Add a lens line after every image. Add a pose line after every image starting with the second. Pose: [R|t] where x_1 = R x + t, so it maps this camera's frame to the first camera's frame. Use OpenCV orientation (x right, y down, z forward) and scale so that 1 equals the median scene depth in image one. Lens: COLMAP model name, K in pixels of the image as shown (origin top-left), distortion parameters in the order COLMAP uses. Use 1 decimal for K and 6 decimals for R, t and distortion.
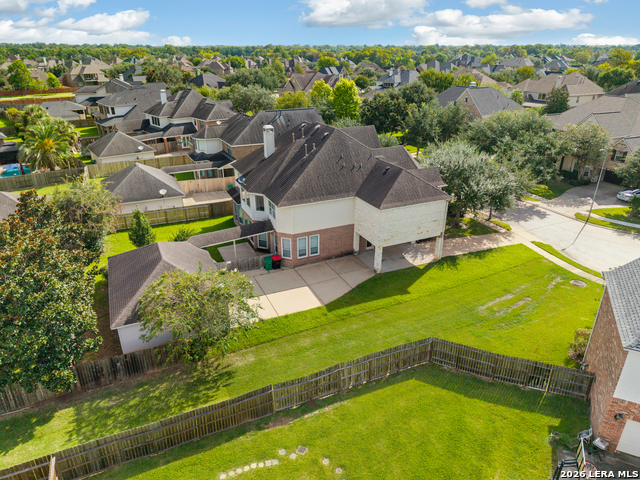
lens RADIAL K [[436.7, 0, 320.0], [0, 436.7, 240.0], [0, 0, 1]] dist [0.008868, -0.001228]
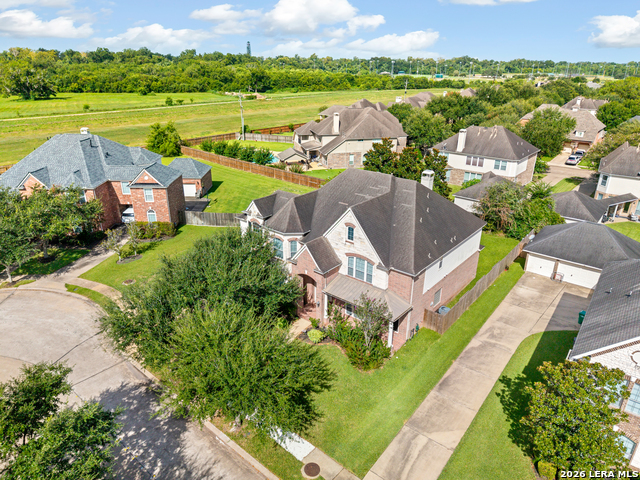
lens RADIAL K [[421.9, 0, 320.0], [0, 421.9, 240.0], [0, 0, 1]] dist [0.005858, 0.000661]
pose [[-0.900355, 0.160888, -0.404321, 0.535200], [-0.183917, 0.701382, 0.688649, -0.812948], [0.394379, 0.694390, -0.601903, 1.710037]]
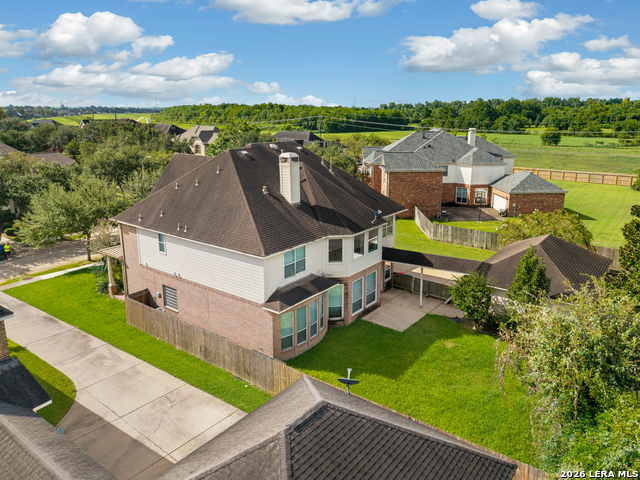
lens RADIAL K [[429.9, 0, 320.0], [0, 429.9, 240.0], [0, 0, 1]] dist [0.008101, -0.000322]
pose [[-0.441231, -0.212564, 0.871855, -0.754013], [0.381468, 0.834968, 0.396625, -0.415774], [-0.812279, 0.507588, -0.287327, 1.308572]]
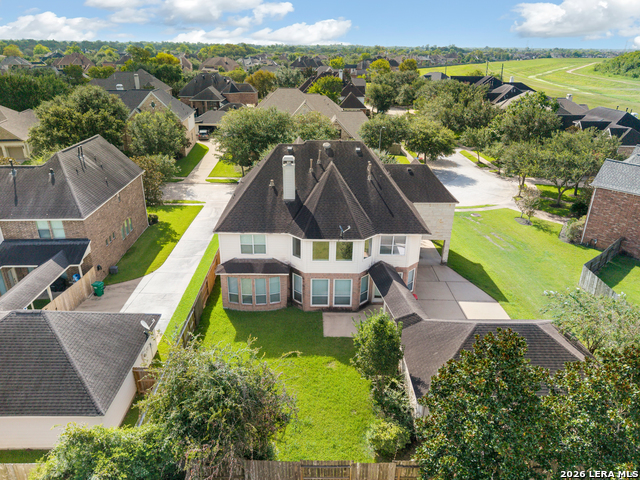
lens RADIAL K [[457.6, 0, 320.3], [0, 457.6, 248.1], [0, 0, 1]] dist [0.040354, -0.048089]
pose [[0.407424, -0.361104, 0.838814, -0.864701], [0.356267, 0.908576, 0.218092, -0.294163], [-0.840880, 0.209986, 0.498825, 0.663138]]
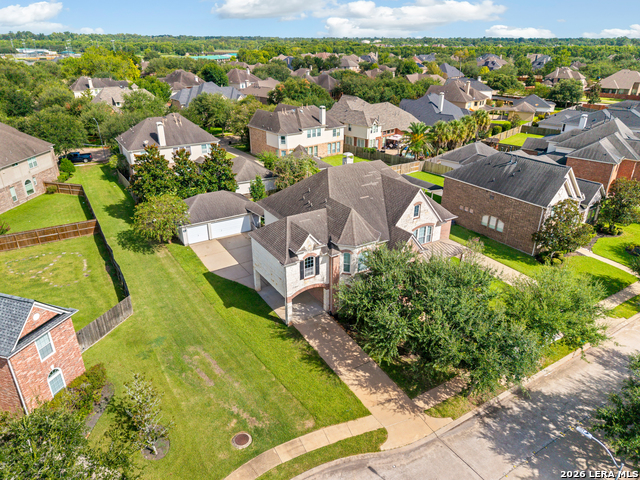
lens RADIAL K [[435.8, 0, 320.0], [0, 435.8, 240.0], [0, 0, 1]] dist [0.027094, -0.002027]
pose [[0.126455, 0.415560, -0.900733, 1.062626], [-0.404928, 0.850549, 0.335559, -0.456212], [0.905562, 0.322299, 0.275828, 0.763207]]
